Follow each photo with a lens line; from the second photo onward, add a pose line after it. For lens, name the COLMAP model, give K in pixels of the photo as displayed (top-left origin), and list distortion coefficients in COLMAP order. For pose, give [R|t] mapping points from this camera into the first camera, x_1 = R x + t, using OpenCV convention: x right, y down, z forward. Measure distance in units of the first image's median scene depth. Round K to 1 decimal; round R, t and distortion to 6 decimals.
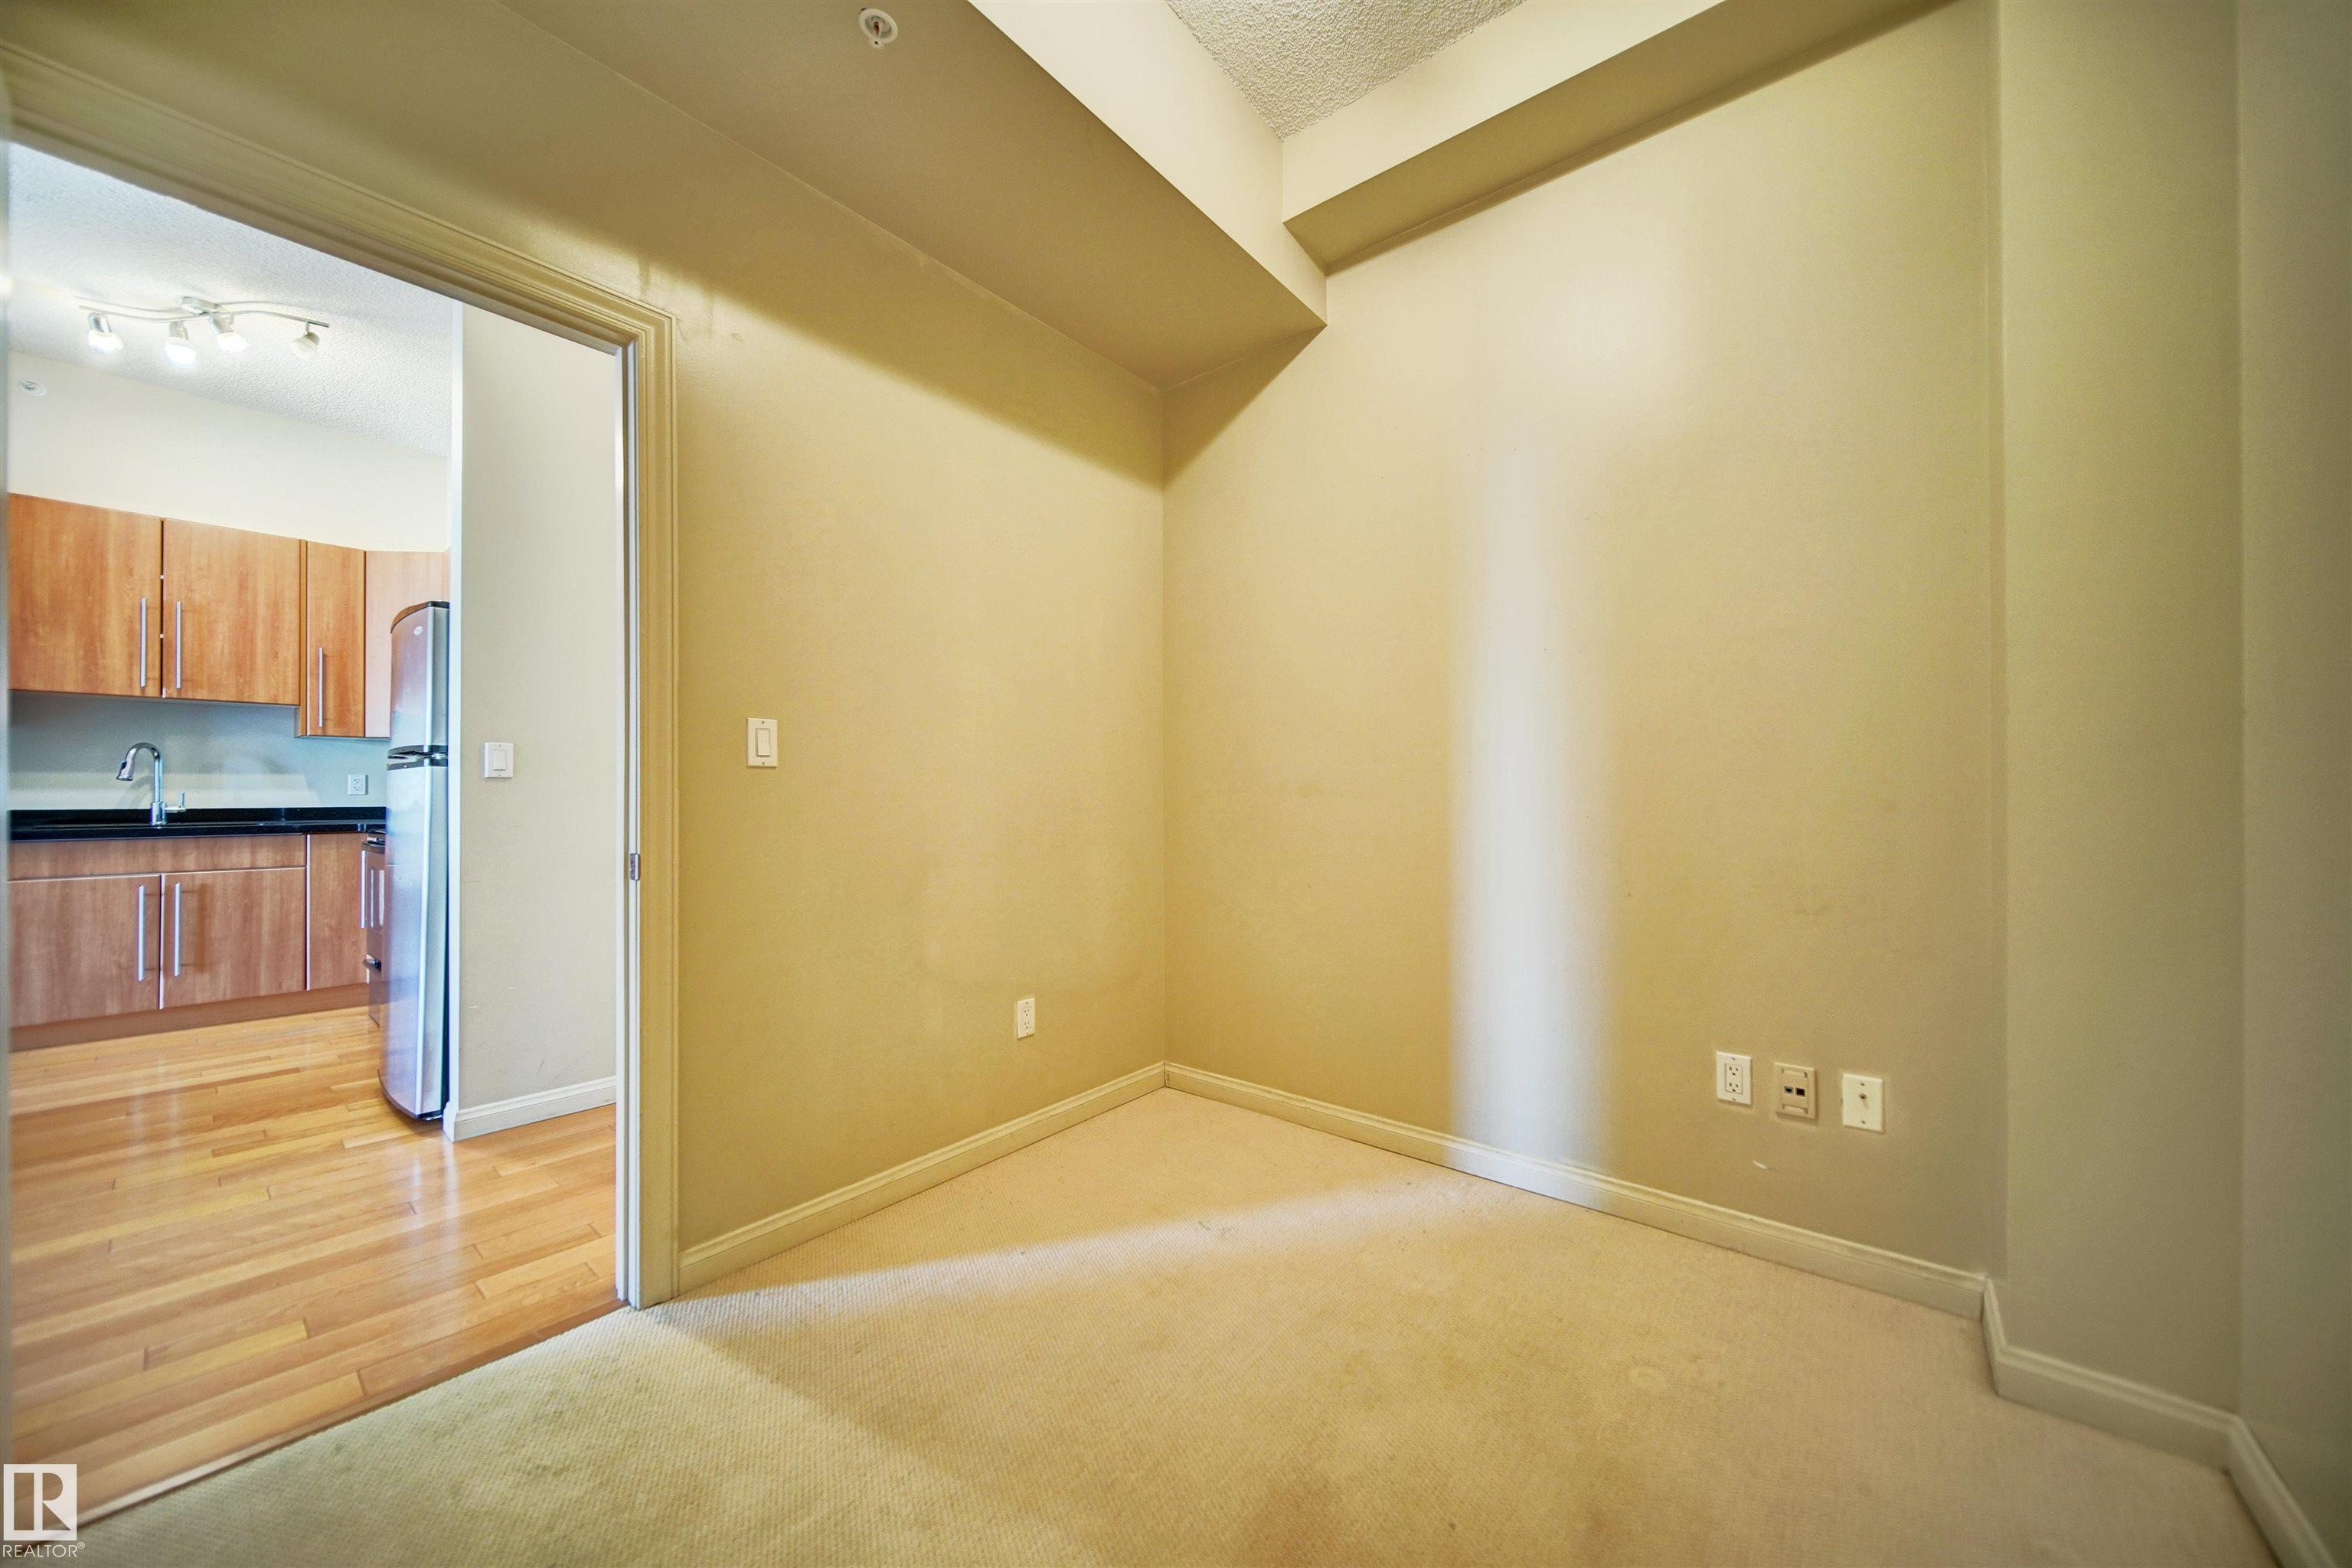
lens RADIAL K [[822.5, 0, 1172.2], [0, 822.5, 788.8], [0, 0, 1]] dist [-0.001308, -0.001045]
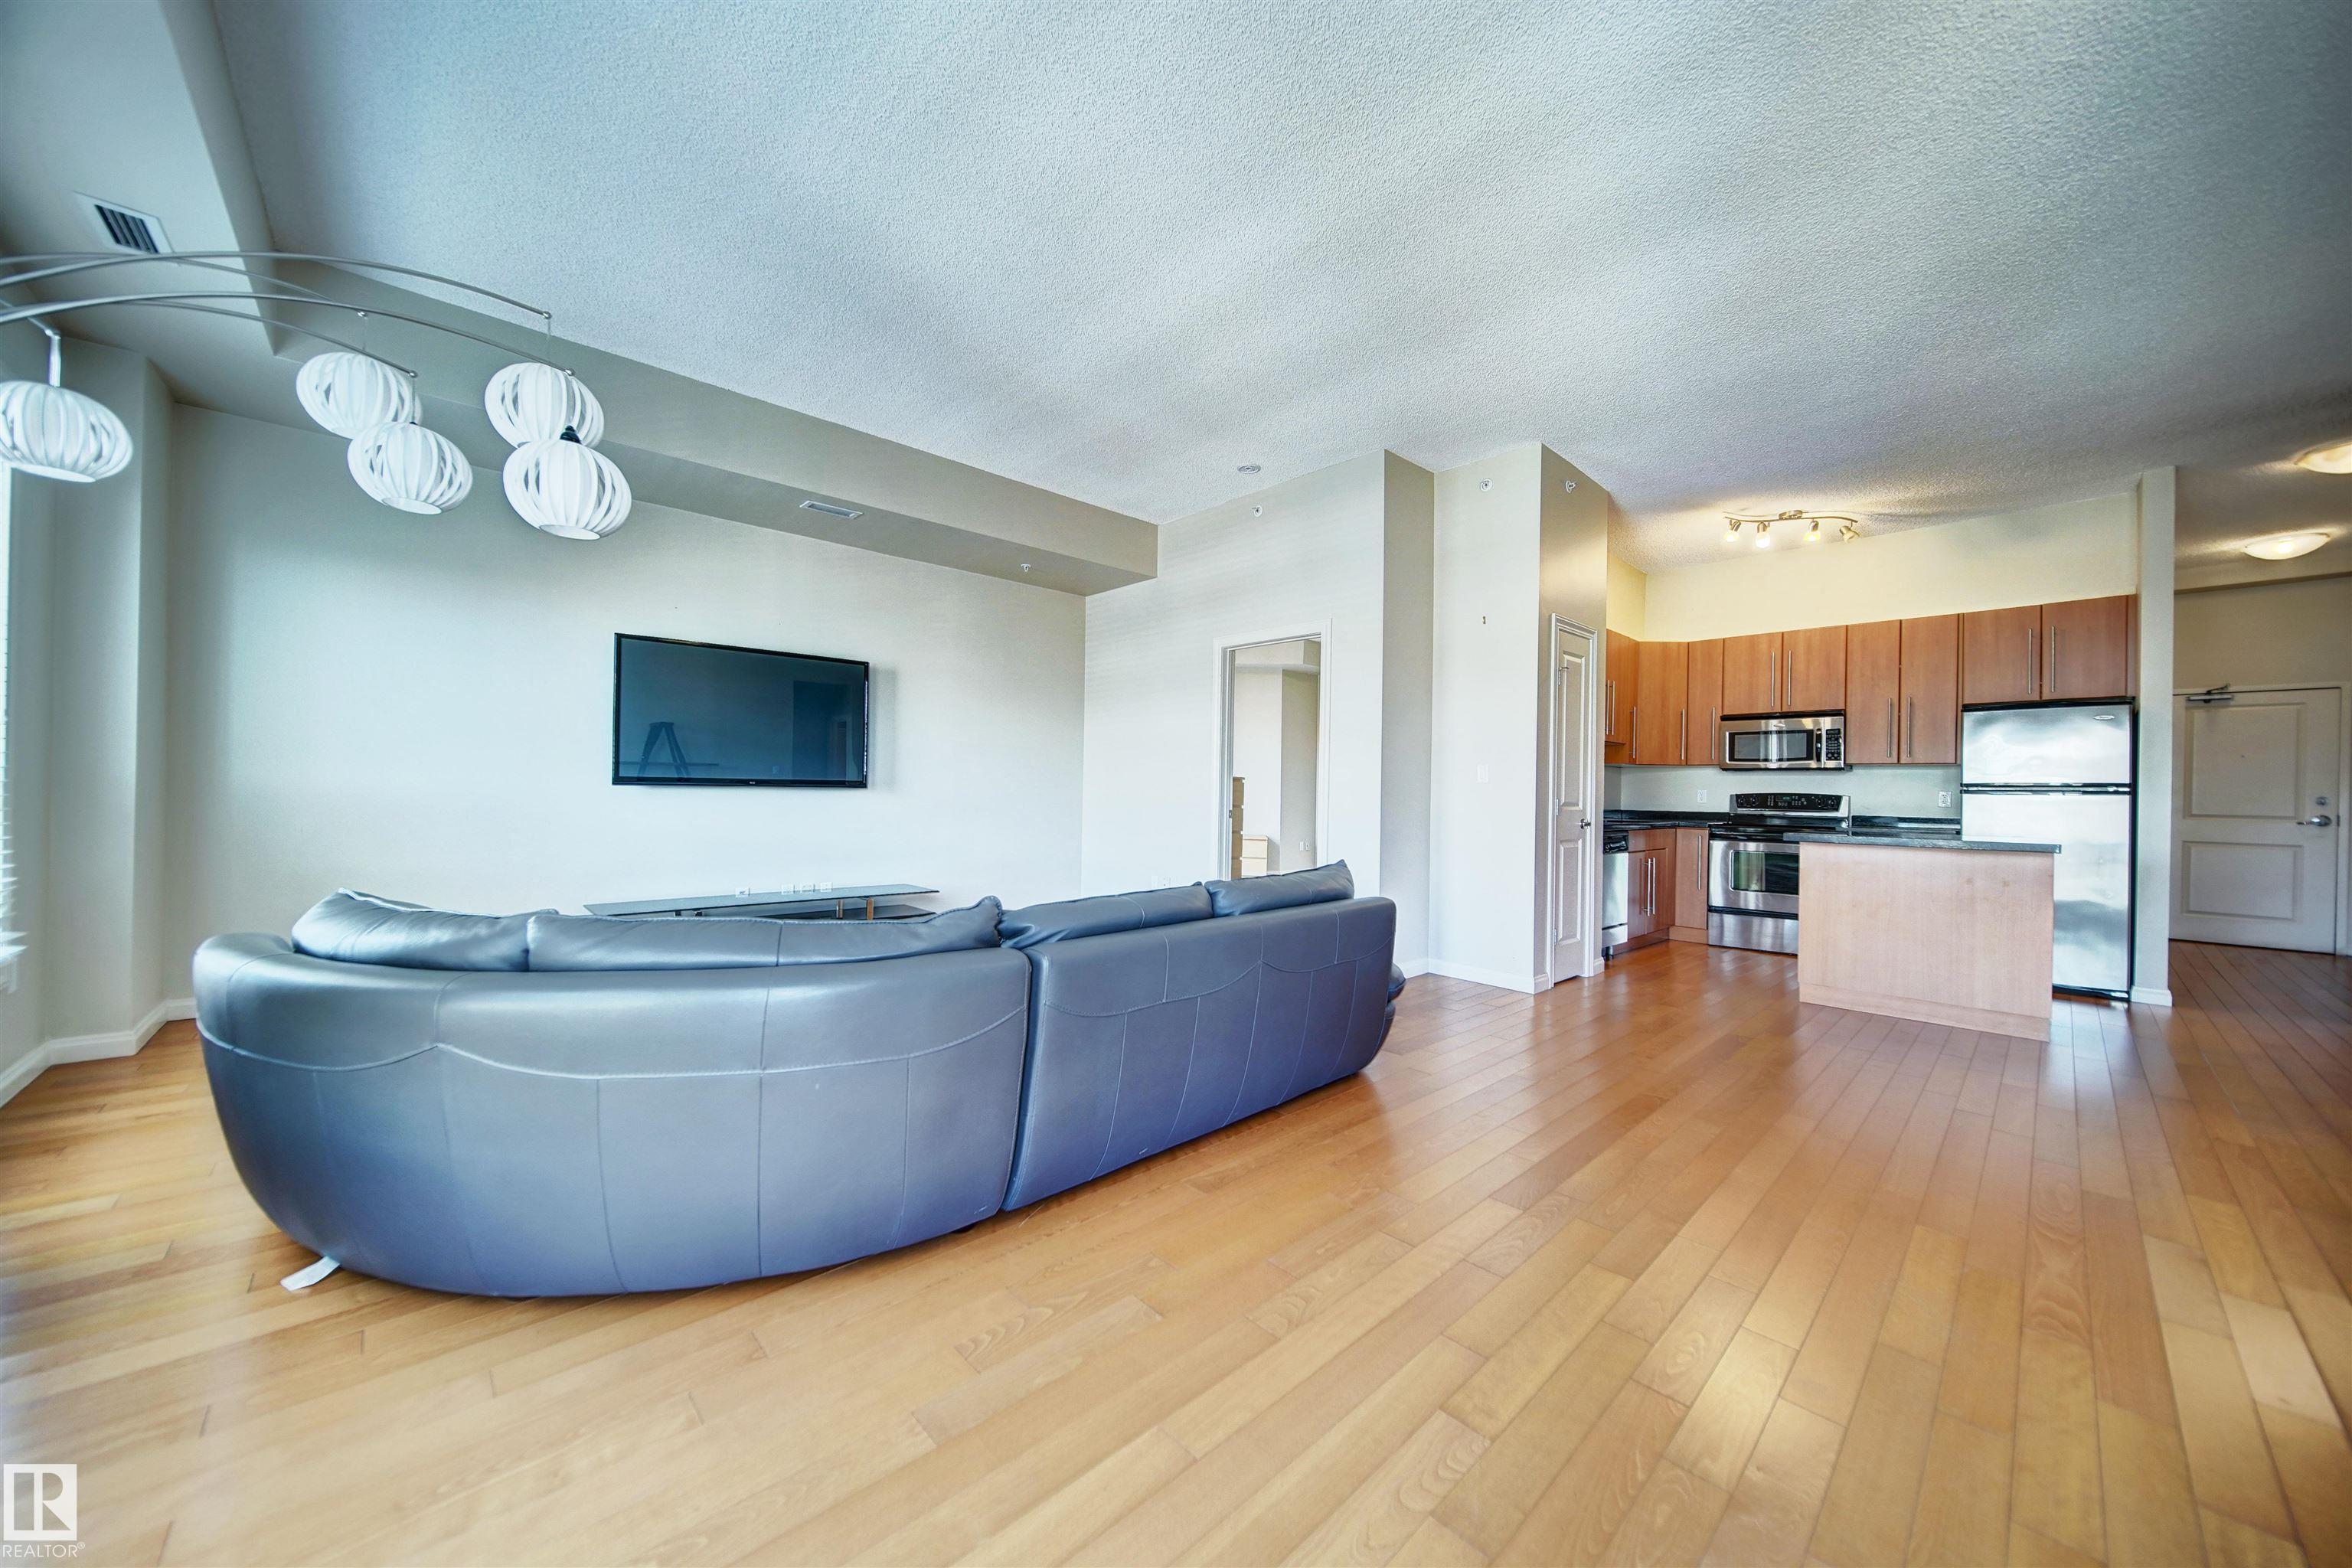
lens RADIAL K [[822.5, 0, 1165.9], [0, 822.5, 791.0], [0, 0, 1]] dist [-0.001308, -0.001045]
pose [[0.989743, 0.016178, -0.141944, -1.838846], [-0.016232, 0.999868, 0.000782, -0.001086], [0.141938, 0.001530, 0.989874, -0.704248]]
